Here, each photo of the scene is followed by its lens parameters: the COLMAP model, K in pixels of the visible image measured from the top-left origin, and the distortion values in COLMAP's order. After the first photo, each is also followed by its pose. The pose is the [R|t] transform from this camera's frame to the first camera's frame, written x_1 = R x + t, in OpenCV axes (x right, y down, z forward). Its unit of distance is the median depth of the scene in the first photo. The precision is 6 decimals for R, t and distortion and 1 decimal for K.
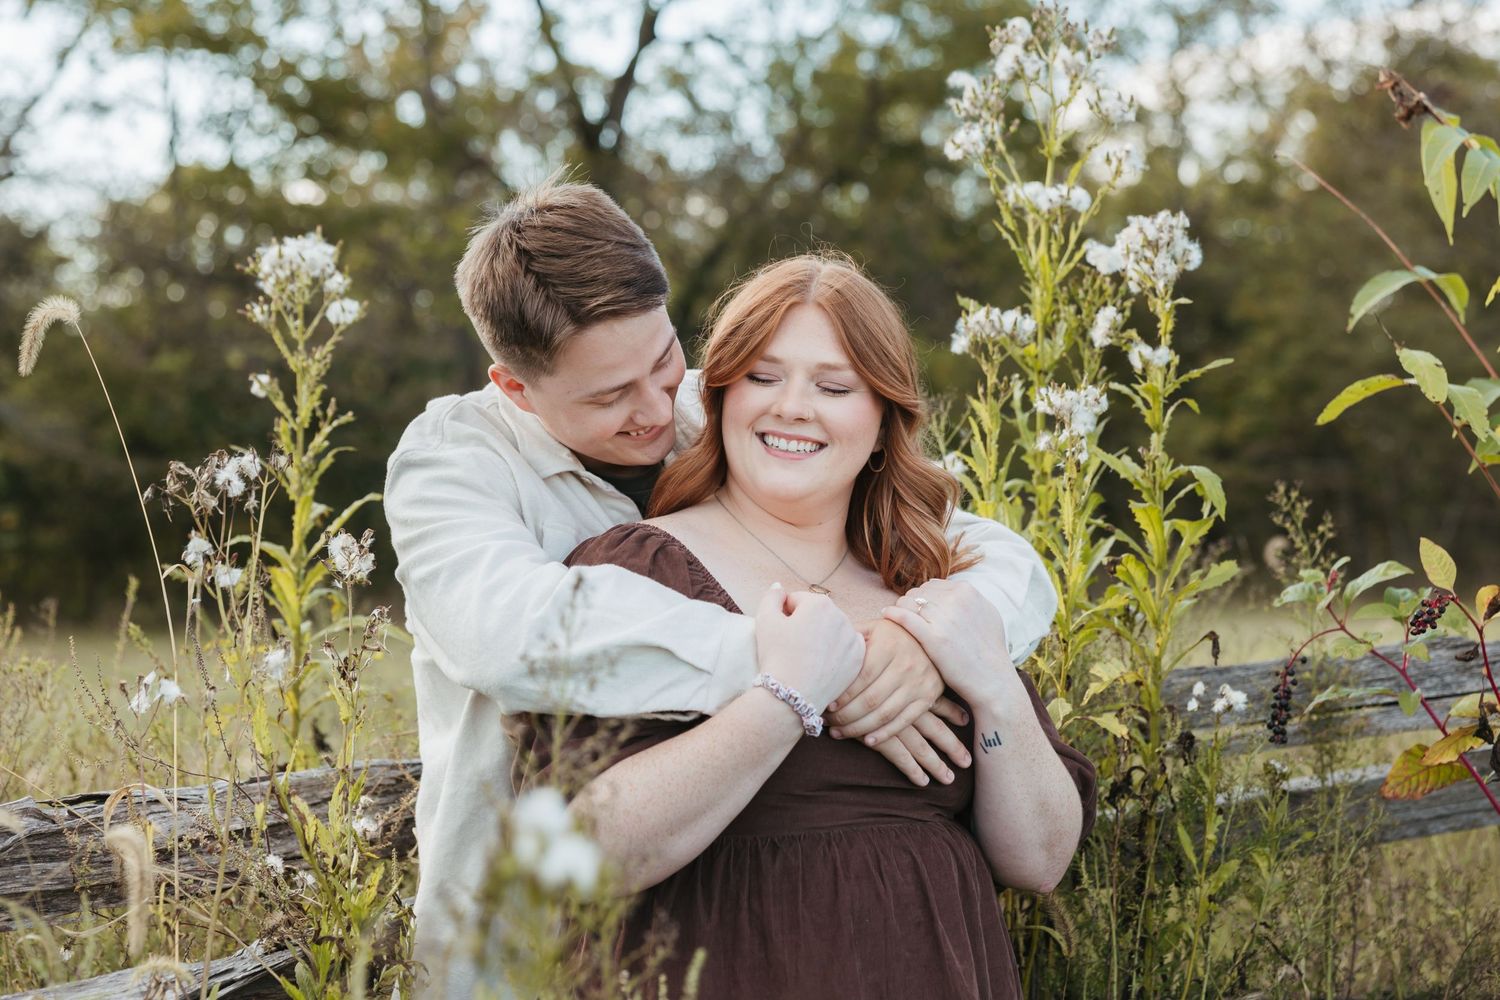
lens RADIAL K [[2404.7, 0, 750.0], [0, 2404.7, 500.0], [0, 0, 1]] dist [0.204329, -2.085804]
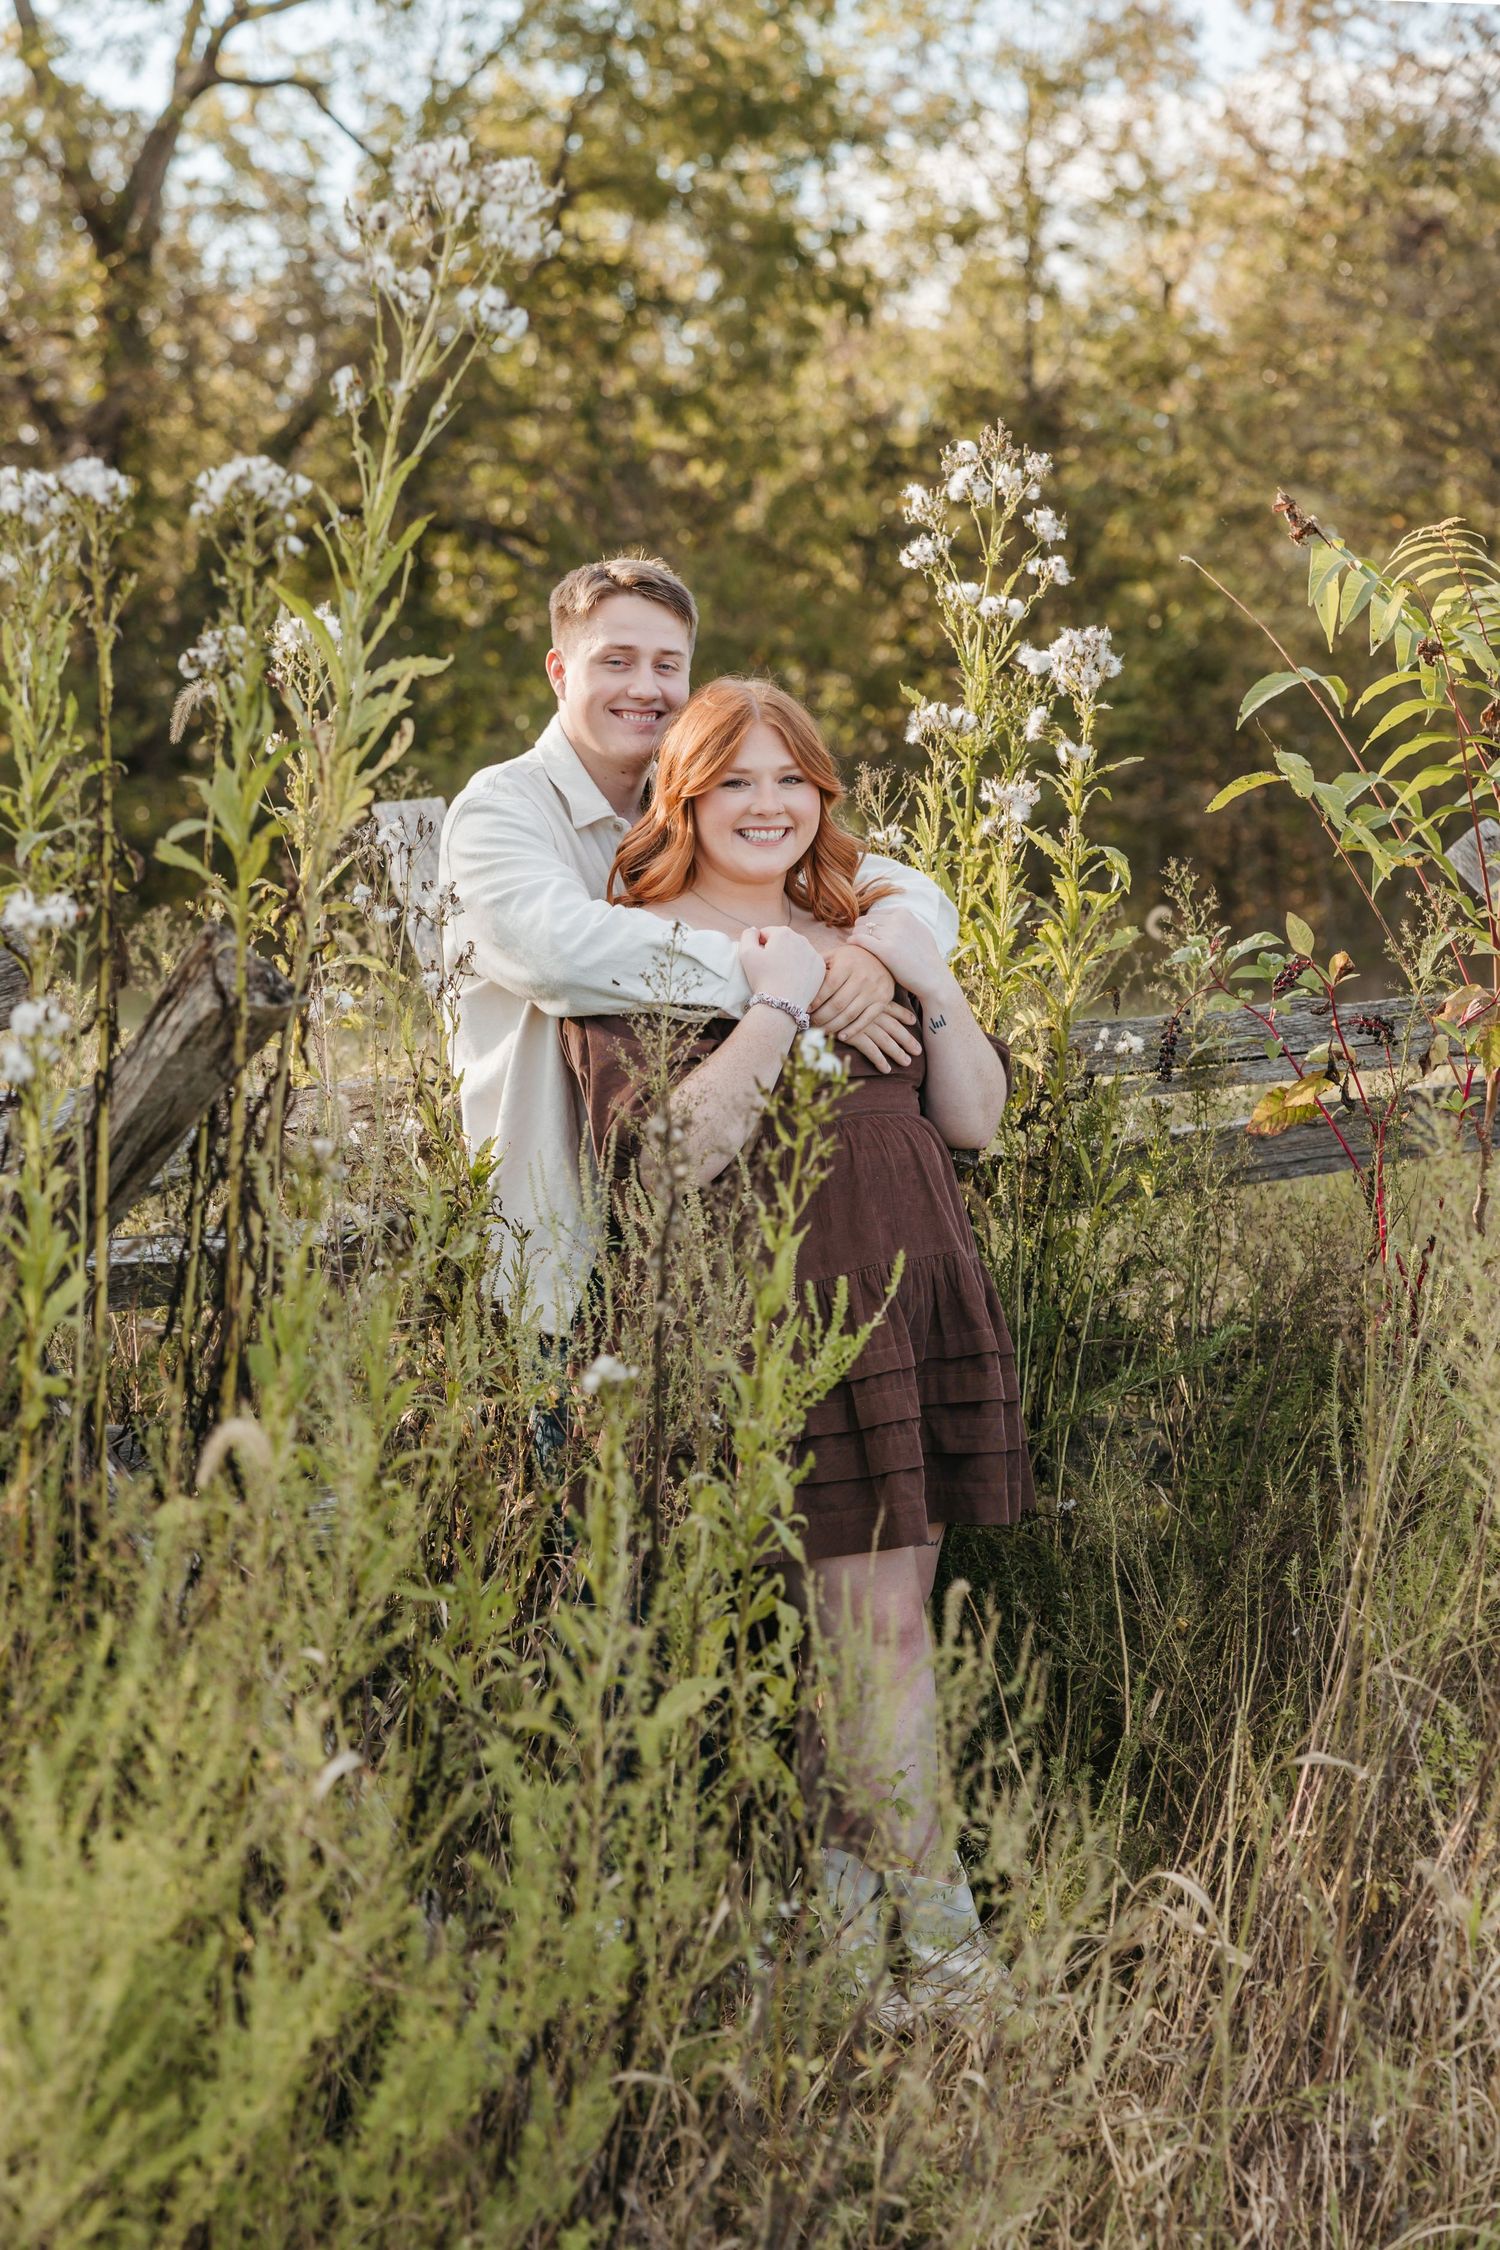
lens RADIAL K [[3807.9, 0, 790.2], [0, 3807.9, 1163.4], [0, 0, 1]] dist [0.098174, 0.047408]
pose [[0.993604, 0.021657, 0.110824, -0.165819], [-0.031439, 0.995686, 0.087296, -0.016603], [-0.108456, -0.090222, 0.989999, -0.814744]]
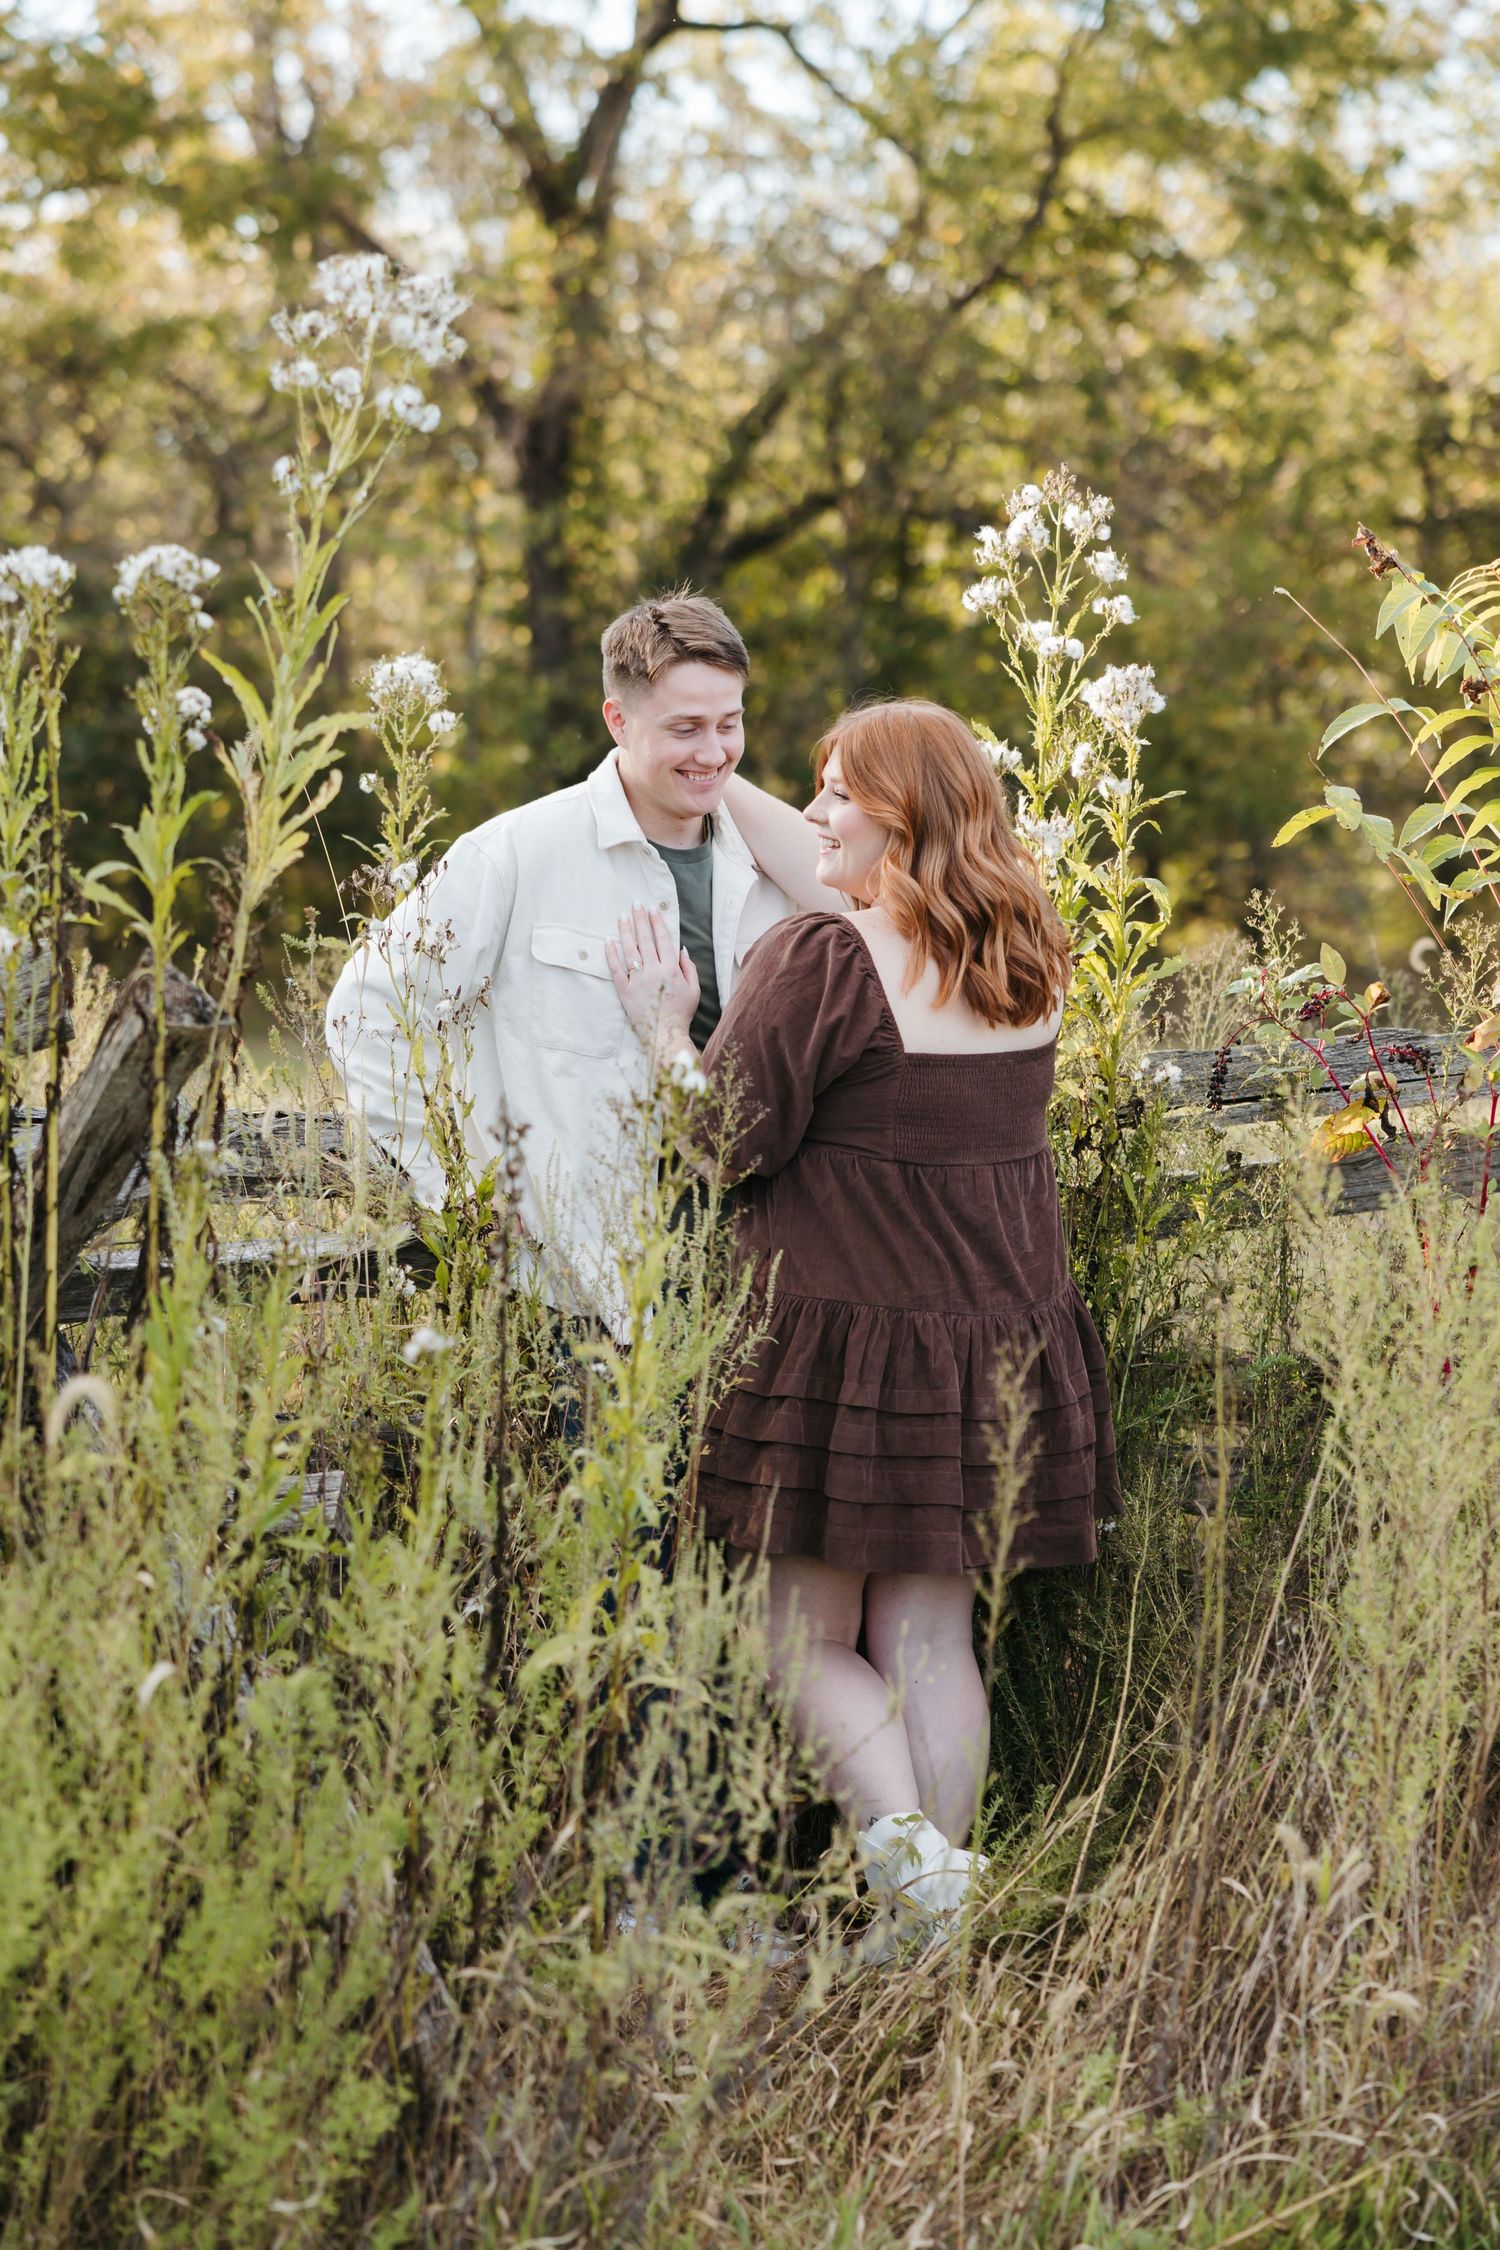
lens RADIAL K [[4448.1, 0, 850.1], [0, 4448.1, 1125.9], [0, 0, 1]] dist [0.009059, 1.511565]
pose [[0.999564, 0.027134, -0.011636, 0.059147], [-0.026334, 0.997592, 0.064168, -0.028107], [0.013349, -0.063834, 0.997871, -1.187849]]
